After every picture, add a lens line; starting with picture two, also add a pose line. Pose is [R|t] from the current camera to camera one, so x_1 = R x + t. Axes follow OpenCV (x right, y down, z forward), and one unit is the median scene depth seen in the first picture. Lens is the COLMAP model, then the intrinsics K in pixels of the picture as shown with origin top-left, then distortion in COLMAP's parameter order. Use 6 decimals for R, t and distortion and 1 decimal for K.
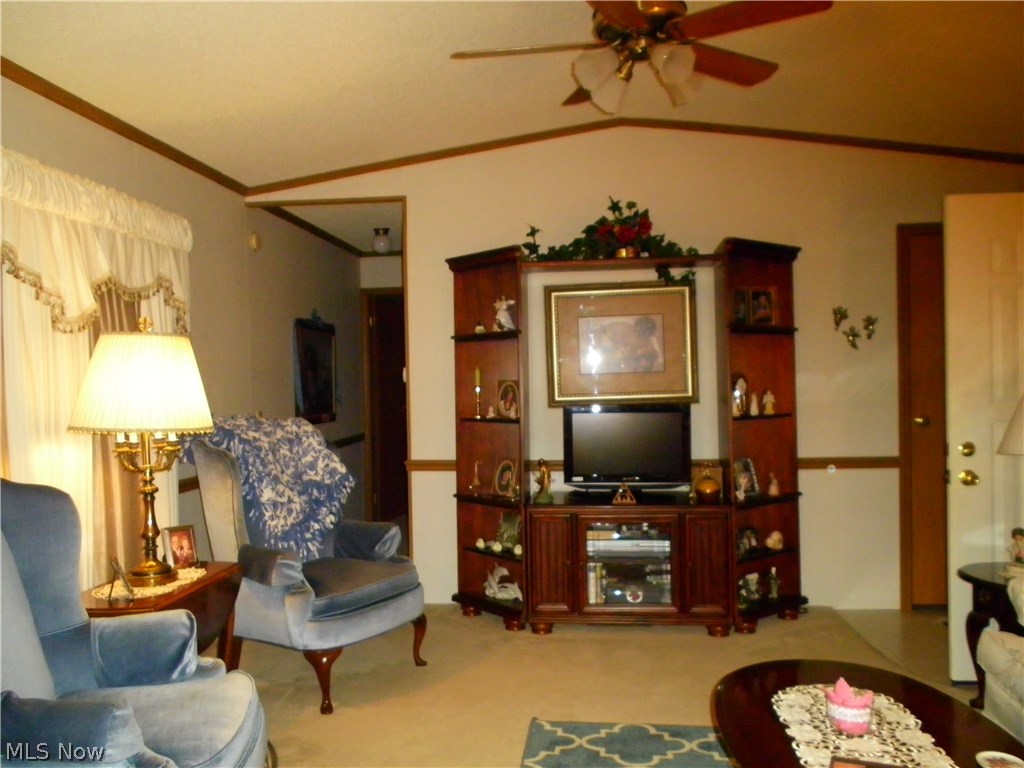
lens RADIAL K [[847.4, 0, 511.4], [0, 847.4, 385.2], [0, 0, 1]] dist [-0.005335, -0.007394]
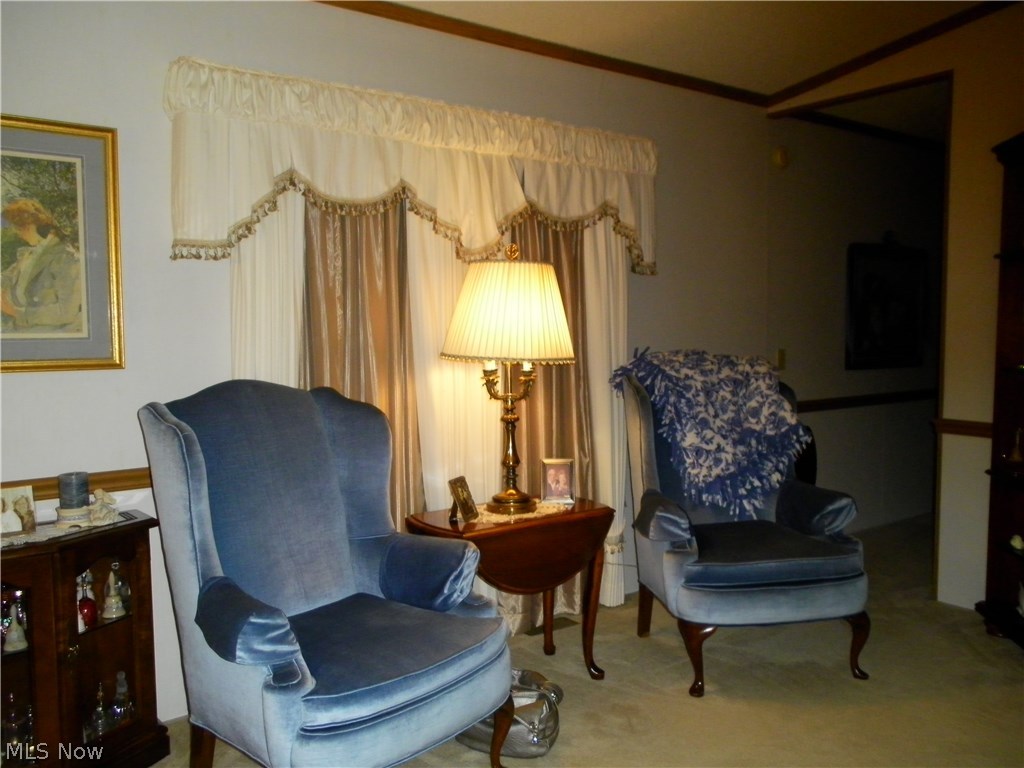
lens RADIAL K [[847.4, 0, 512.0], [0, 847.4, 384.9], [0, 0, 1]] dist [-0.005335, -0.007394]
pose [[0.681188, 0.063889, -0.729316, 0.230720], [-0.014063, 0.997143, 0.074215, 0.007593], [0.731974, -0.040298, 0.680140, 0.249117]]
